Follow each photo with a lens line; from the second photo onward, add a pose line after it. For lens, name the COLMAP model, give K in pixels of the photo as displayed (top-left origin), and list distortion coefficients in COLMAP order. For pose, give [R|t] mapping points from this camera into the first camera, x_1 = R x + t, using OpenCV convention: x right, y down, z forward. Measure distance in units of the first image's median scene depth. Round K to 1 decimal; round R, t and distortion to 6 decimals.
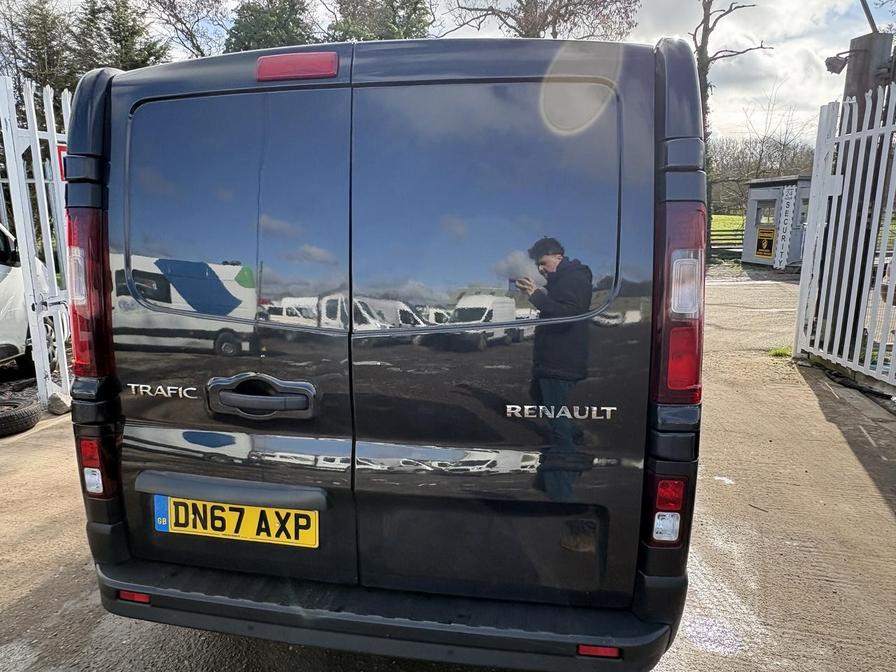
lens RADIAL K [[584.2, 0, 449.8], [0, 584.2, 329.9], [0, 0, 1]] dist [-0.003179, -0.002239]
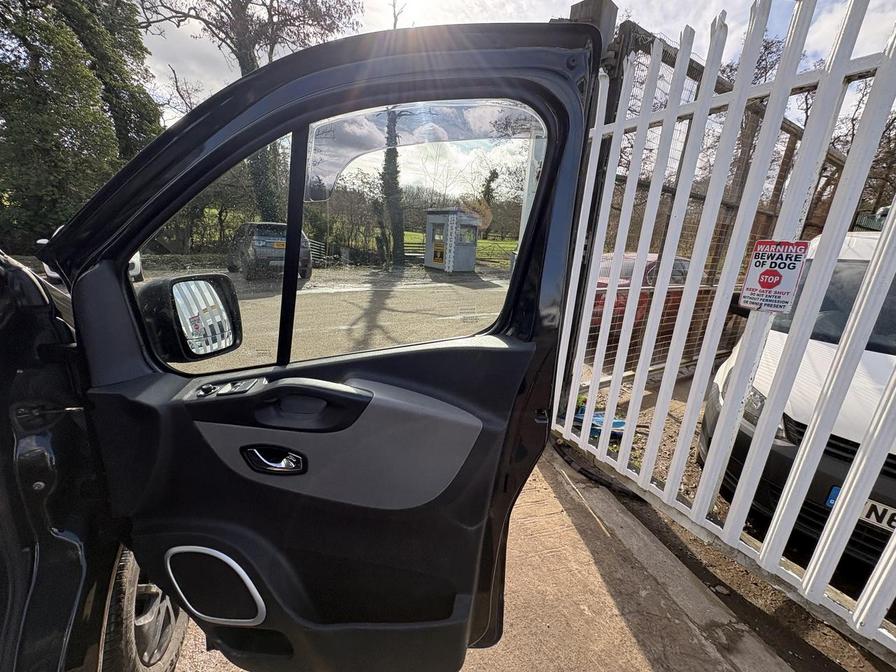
lens RADIAL K [[353.1, 0, 450.4], [0, 353.1, 336.9], [0, 0, 1]] dist [-0.000462, -0.000027]
pose [[0.853571, -0.093349, 0.512546, 0.995489], [0.038582, 0.992441, 0.116499, -0.473451], [-0.519546, -0.079665, 0.850720, 2.315149]]
